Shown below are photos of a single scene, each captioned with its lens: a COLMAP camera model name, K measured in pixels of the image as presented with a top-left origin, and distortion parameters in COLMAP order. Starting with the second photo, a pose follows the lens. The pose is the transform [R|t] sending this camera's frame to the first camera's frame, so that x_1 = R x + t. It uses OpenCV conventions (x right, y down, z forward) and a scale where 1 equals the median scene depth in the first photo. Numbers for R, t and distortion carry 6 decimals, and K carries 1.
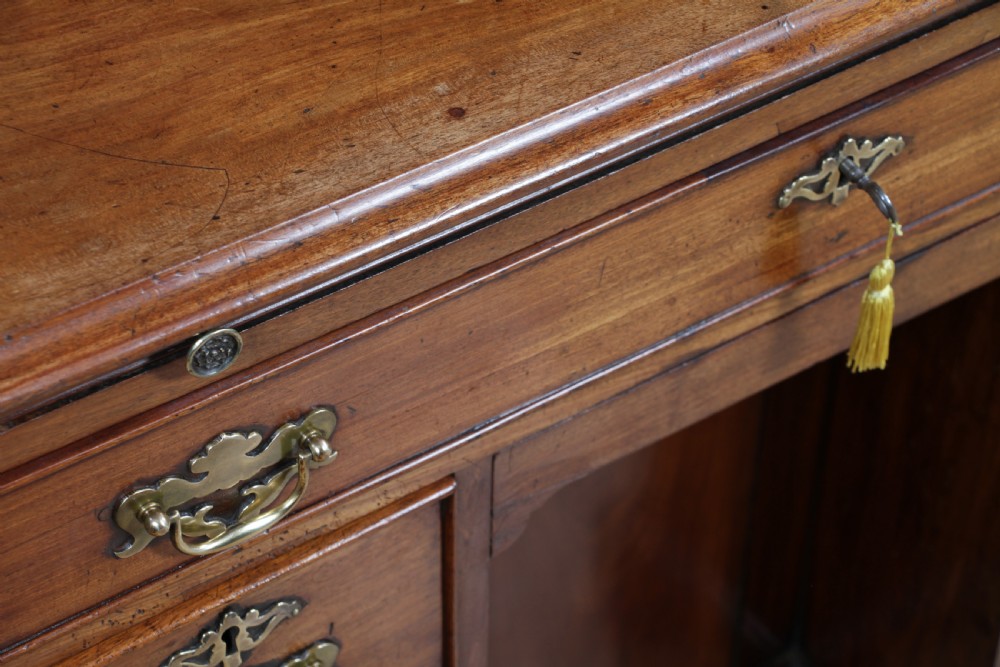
lens RADIAL K [[2607.9, 0, 478.1], [0, 2607.9, 333.6], [0, 0, 1]] dist [0.332670, -0.002069]
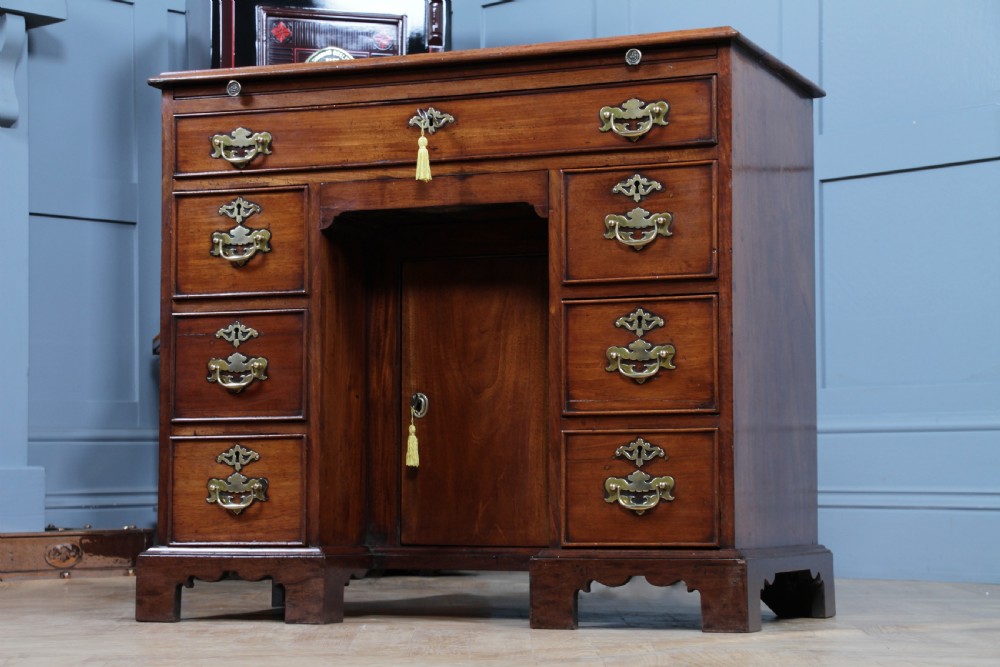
lens RADIAL K [[2145.4, 0, 500.0], [0, 2145.4, 333.5], [0, 0, 1]] dist [0.237591, 0.384238]
pose [[0.568627, -0.075190, -0.819152, 2.493393], [-0.568109, 0.684284, -0.457172, 1.369687], [0.594908, 0.725328, 0.346387, 0.322011]]
